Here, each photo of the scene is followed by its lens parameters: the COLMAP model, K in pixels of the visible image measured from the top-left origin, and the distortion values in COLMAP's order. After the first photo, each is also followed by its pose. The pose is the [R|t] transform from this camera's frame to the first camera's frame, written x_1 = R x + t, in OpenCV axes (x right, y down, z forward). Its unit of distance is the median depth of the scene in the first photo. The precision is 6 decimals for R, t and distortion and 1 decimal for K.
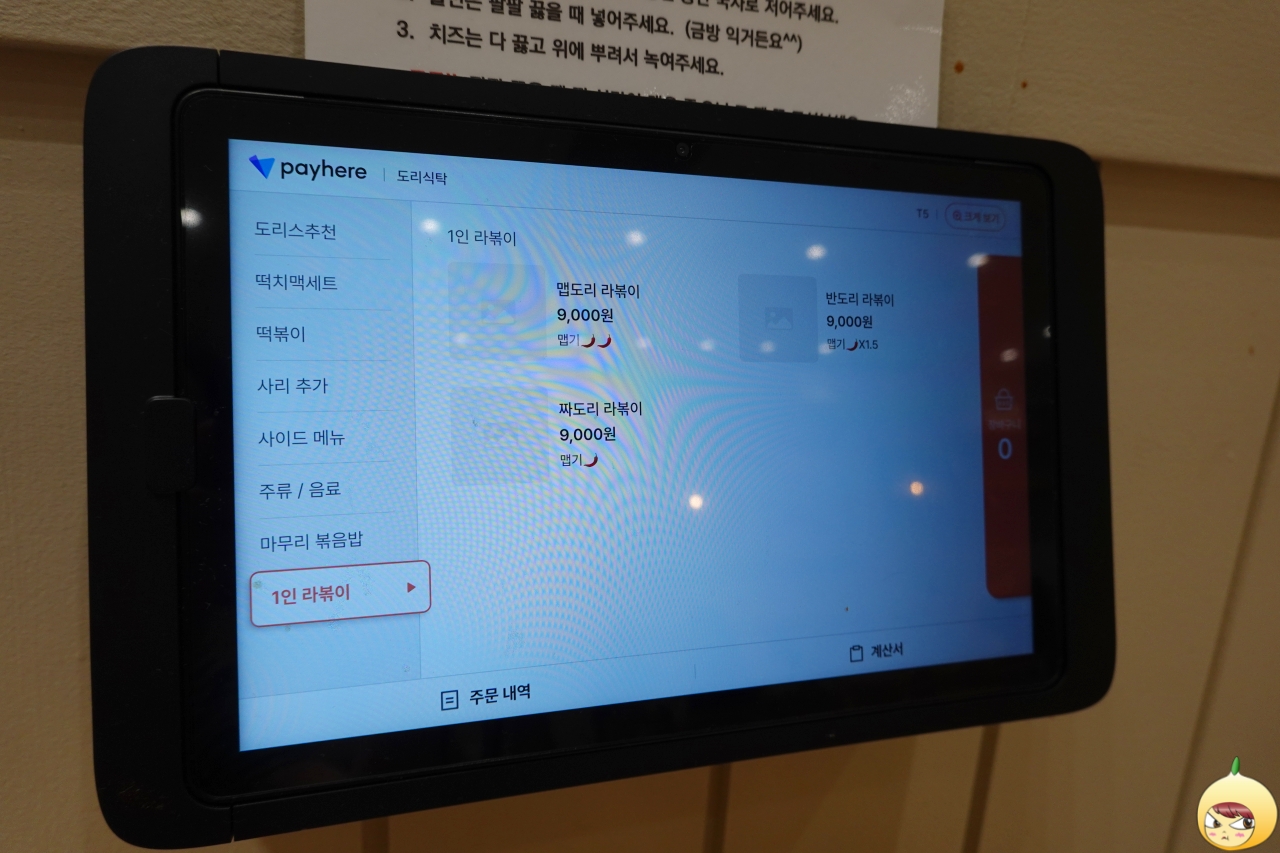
lens RADIAL K [[899.3, 0, 640.0], [0, 899.3, 426.5], [0, 0, 1]] dist [0.001698, 0.000691]
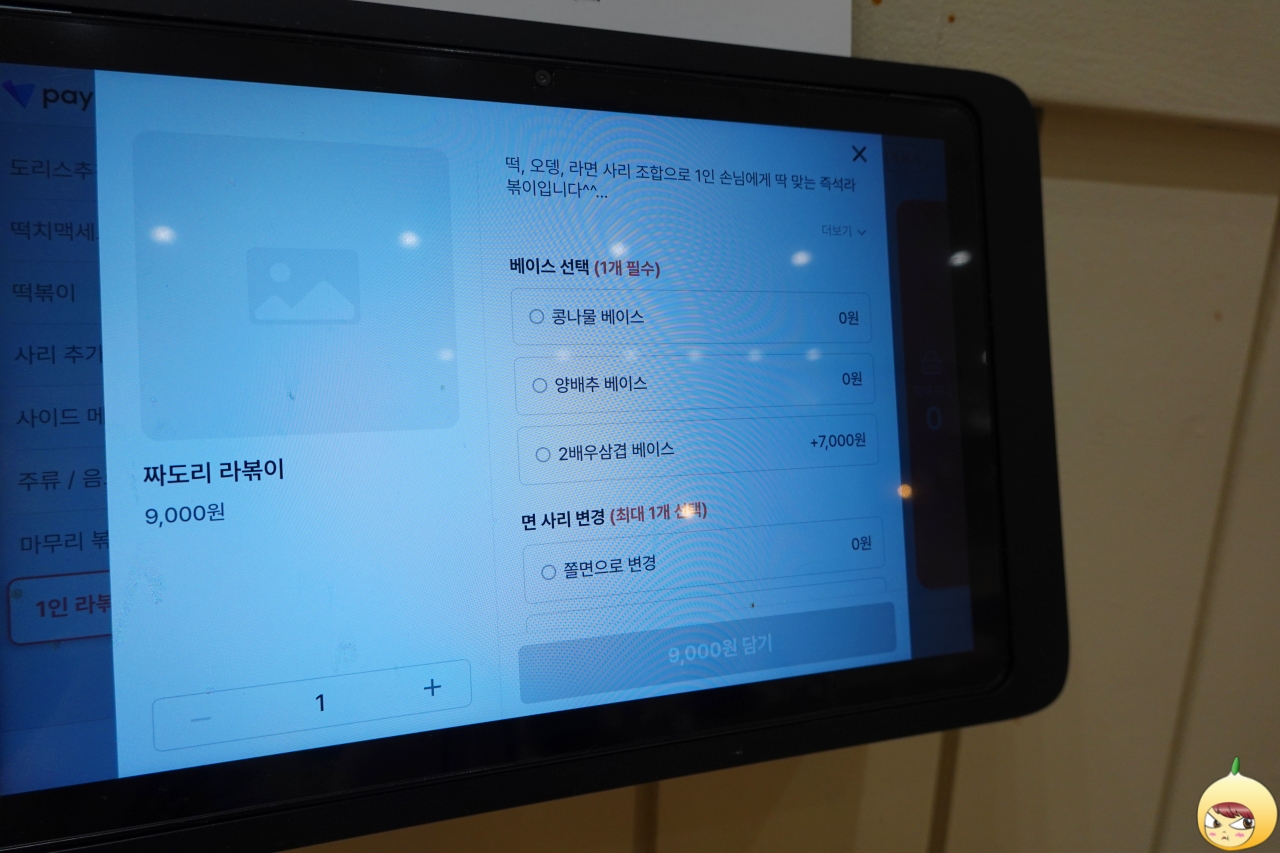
lens RADIAL K [[879.1, 0, 640.0], [0, 879.1, 426.5], [0, 0, 1]] dist [0.008382, 0.002211]
pose [[0.999657, -0.025854, 0.004198, 0.128599], [0.025906, 0.999580, -0.012956, 0.040525], [-0.003861, 0.013060, 0.999907, 0.157613]]
